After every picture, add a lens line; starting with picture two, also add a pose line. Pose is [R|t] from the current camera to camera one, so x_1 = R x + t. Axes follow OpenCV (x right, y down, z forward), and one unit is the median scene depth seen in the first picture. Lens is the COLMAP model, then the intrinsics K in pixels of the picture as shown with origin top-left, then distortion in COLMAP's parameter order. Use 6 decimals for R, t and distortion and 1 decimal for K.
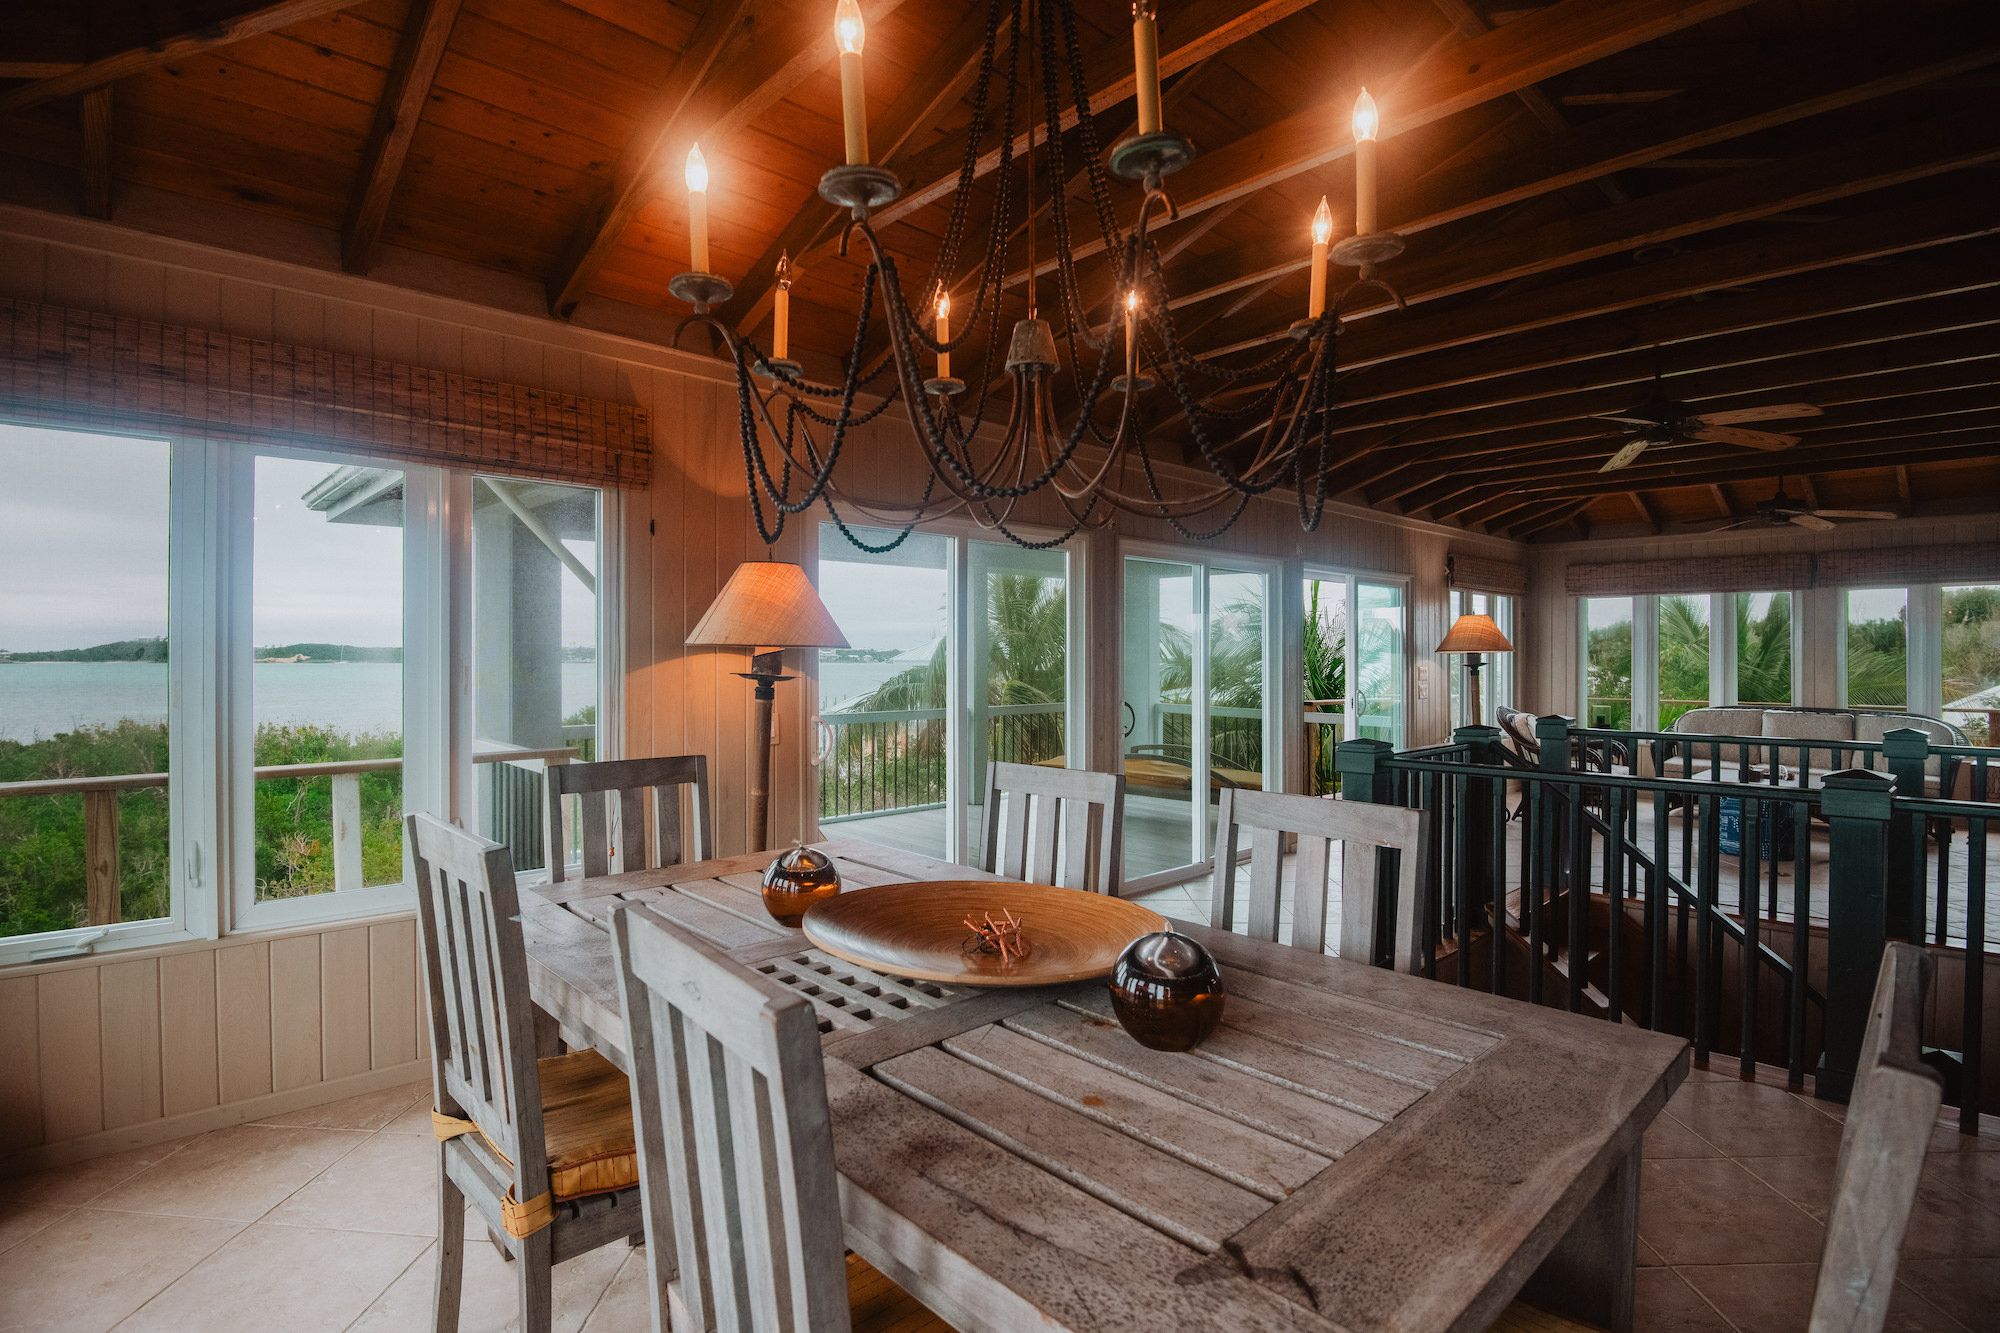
lens RADIAL K [[972.9, 0, 1000.0], [0, 972.9, 666.5], [0, 0, 1]] dist [0.000438, 0.000024]
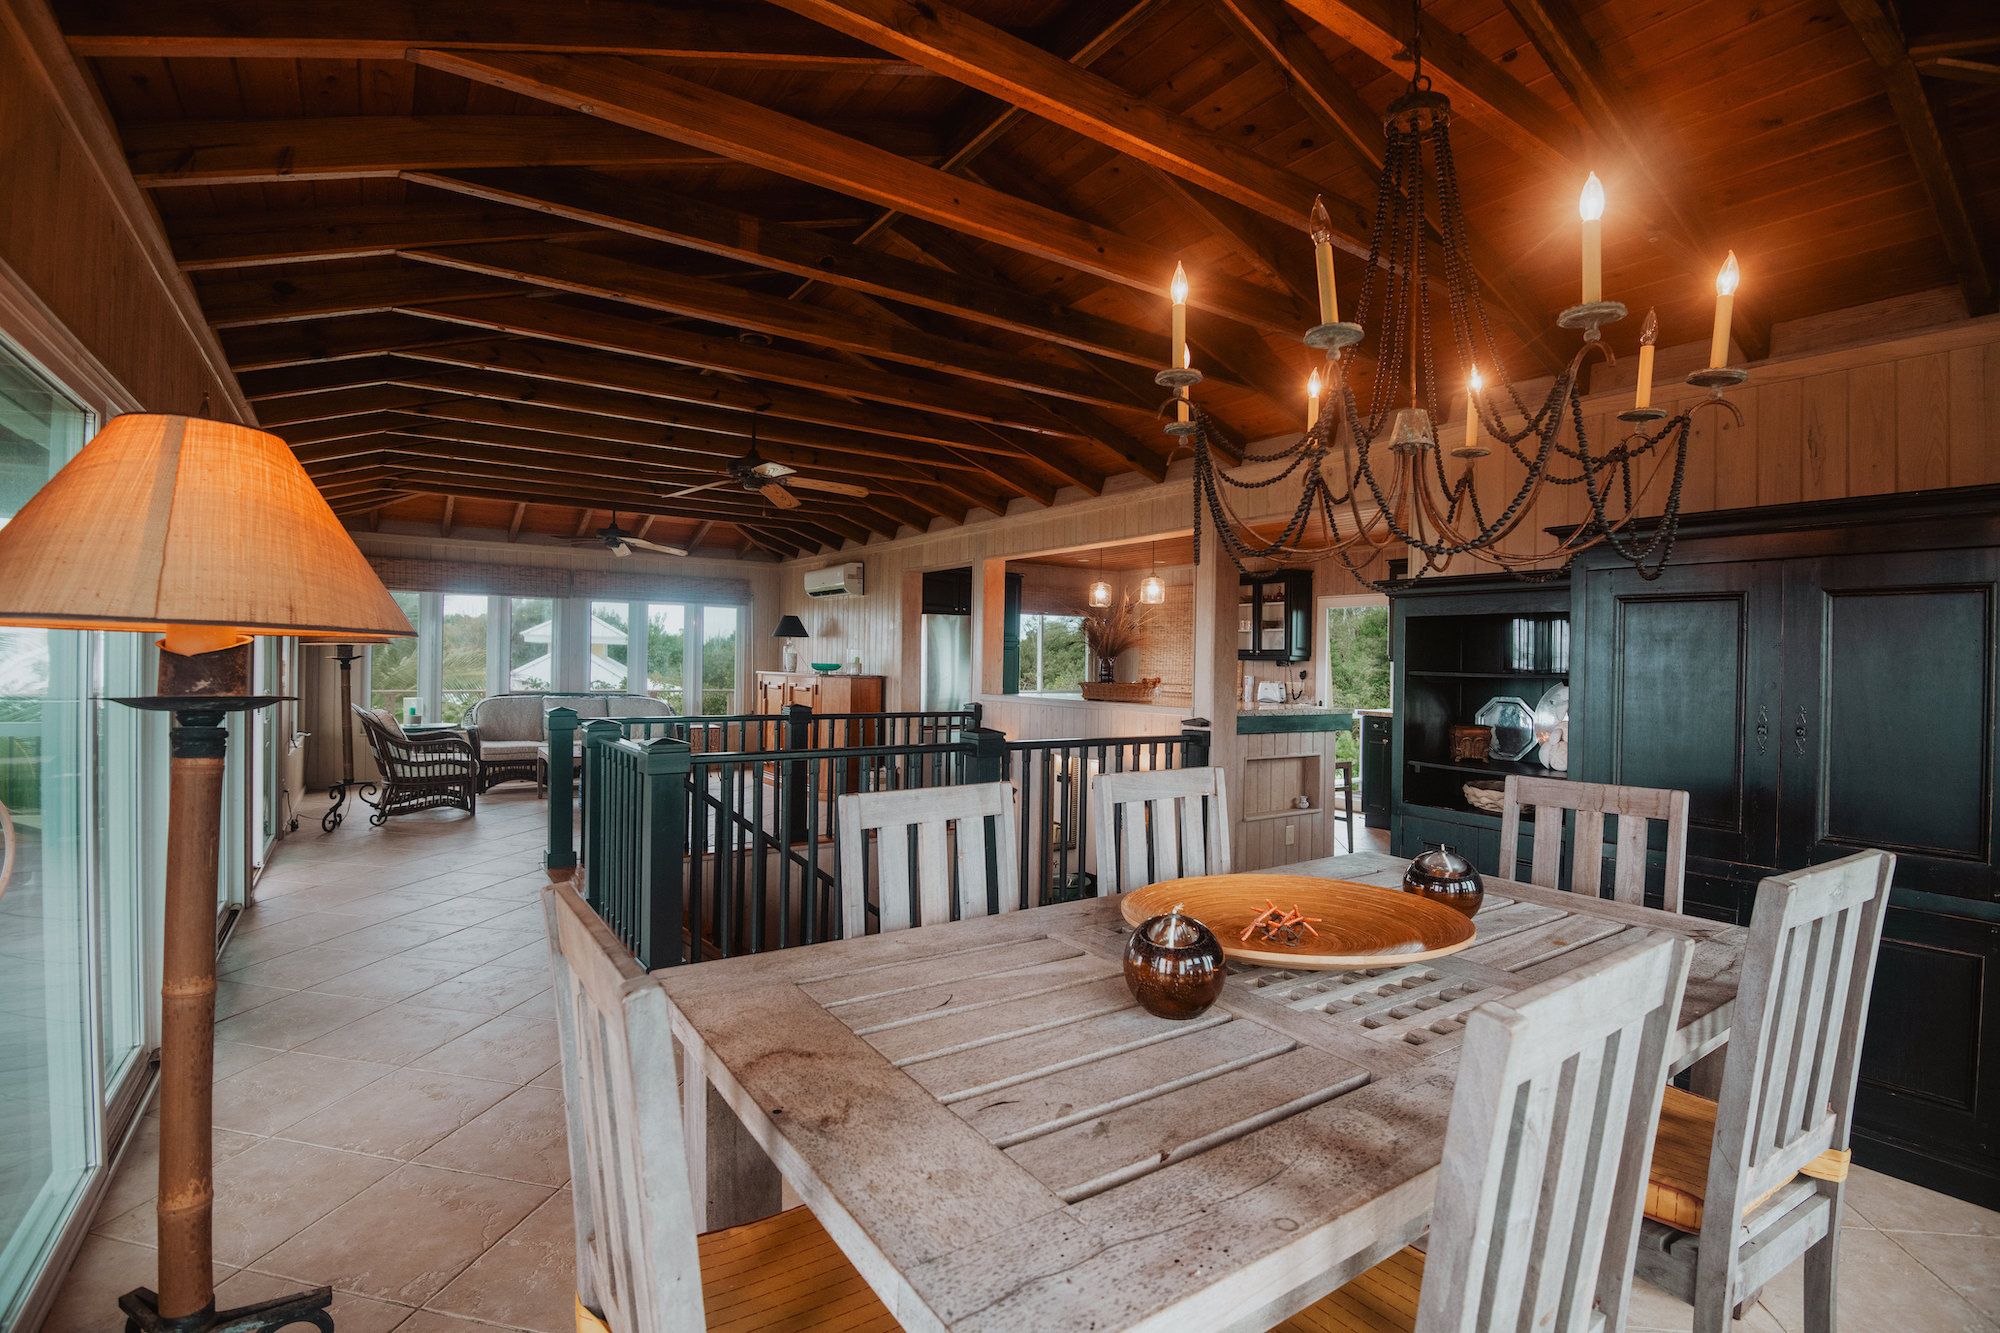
lens RADIAL K [[926.2, 0, 1000.0], [0, 926.2, 666.5], [0, 0, 1]] dist [-0.000530, -0.000062]
pose [[0.156749, -0.011454, 0.987572, -0.300371], [0.005418, 0.999928, 0.010737, -0.003110], [-0.987624, 0.003668, 0.156800, 0.330869]]
